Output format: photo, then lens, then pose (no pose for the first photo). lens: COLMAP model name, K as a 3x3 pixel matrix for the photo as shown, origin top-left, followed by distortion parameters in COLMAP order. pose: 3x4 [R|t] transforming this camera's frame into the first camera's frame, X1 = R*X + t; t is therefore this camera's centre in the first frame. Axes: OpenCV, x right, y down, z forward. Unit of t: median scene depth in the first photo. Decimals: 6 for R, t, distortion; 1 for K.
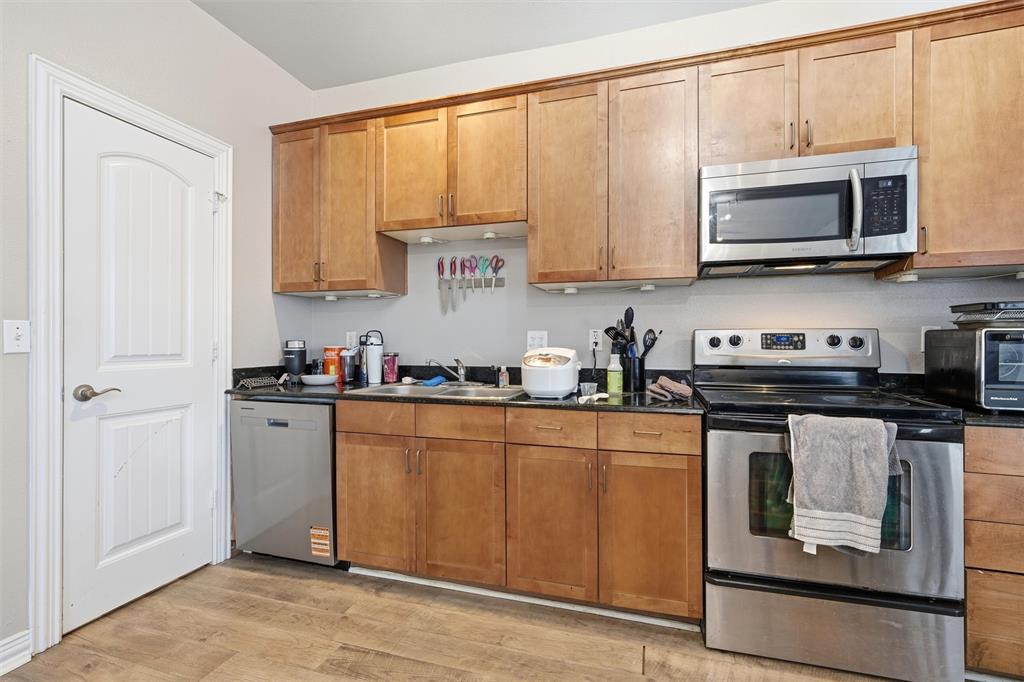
lens RADIAL K [[466.1, 0, 512.0], [0, 466.1, 341.0], [0, 0, 1]] dist [-0.003005, -0.000198]
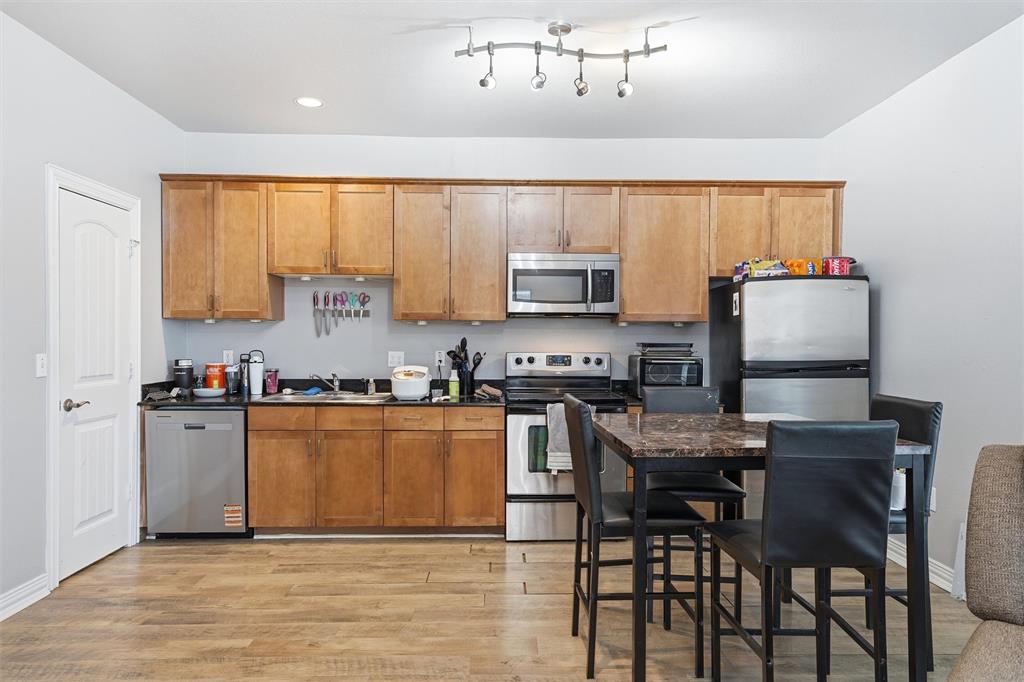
lens RADIAL K [[720.5, 0, 512.0], [0, 720.5, 341.0], [0, 0, 1]] dist [0.053594, -0.000021]
pose [[0.951130, 0.000923, 0.308790, -0.304612], [-0.005064, 0.999908, 0.012608, -0.090782], [-0.308750, -0.013556, 0.951047, -1.205170]]
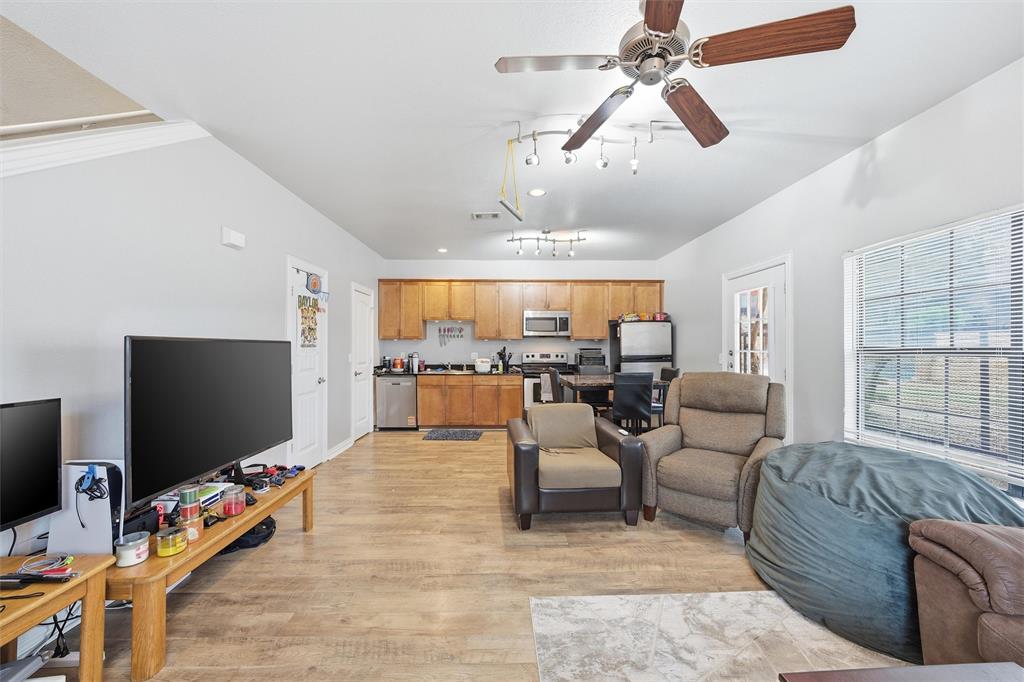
lens RADIAL K [[466.1, 0, 512.0], [0, 466.1, 341.0], [0, 0, 1]] dist [-0.003005, -0.000198]
pose [[0.948184, 0.000388, 0.317720, -0.786004], [-0.000304, 1.000000, -0.000312, -0.110713], [-0.317720, 0.000200, 0.948184, -2.272434]]
